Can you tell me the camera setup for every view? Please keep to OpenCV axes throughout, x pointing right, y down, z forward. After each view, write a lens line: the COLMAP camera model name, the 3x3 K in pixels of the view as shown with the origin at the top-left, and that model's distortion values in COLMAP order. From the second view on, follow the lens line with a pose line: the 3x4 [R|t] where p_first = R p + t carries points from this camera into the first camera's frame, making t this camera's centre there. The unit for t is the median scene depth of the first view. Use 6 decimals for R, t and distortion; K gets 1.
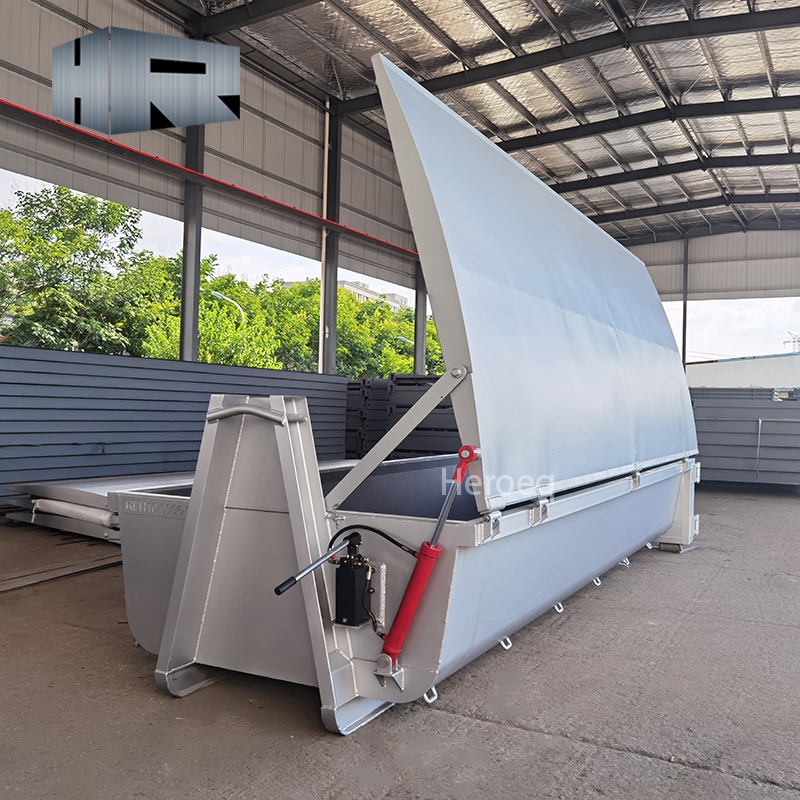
lens RADIAL K [[857.1, 0, 400.0], [0, 857.1, 400.0], [0, 0, 1]] dist [0.003414, 0.034344]
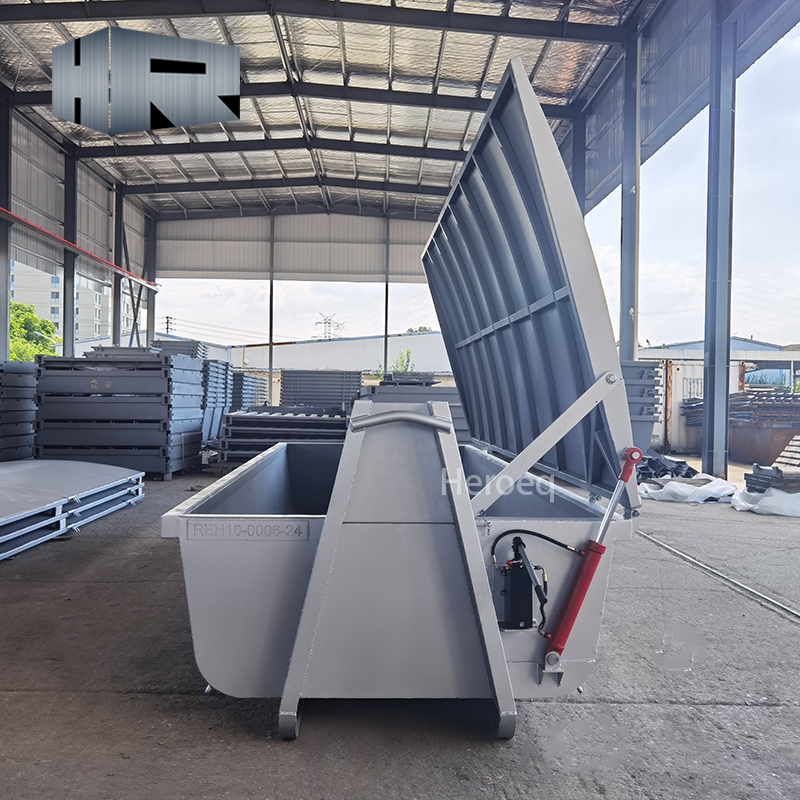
lens RADIAL K [[937.4, 0, 400.0], [0, 937.4, 400.0], [0, 0, 1]] dist [-0.073946, 0.236179]
pose [[0.865192, -0.011639, 0.501305, -0.107131], [0.000872, 0.999764, 0.021707, -0.004413], [-0.501439, -0.018344, 0.864998, 0.019008]]
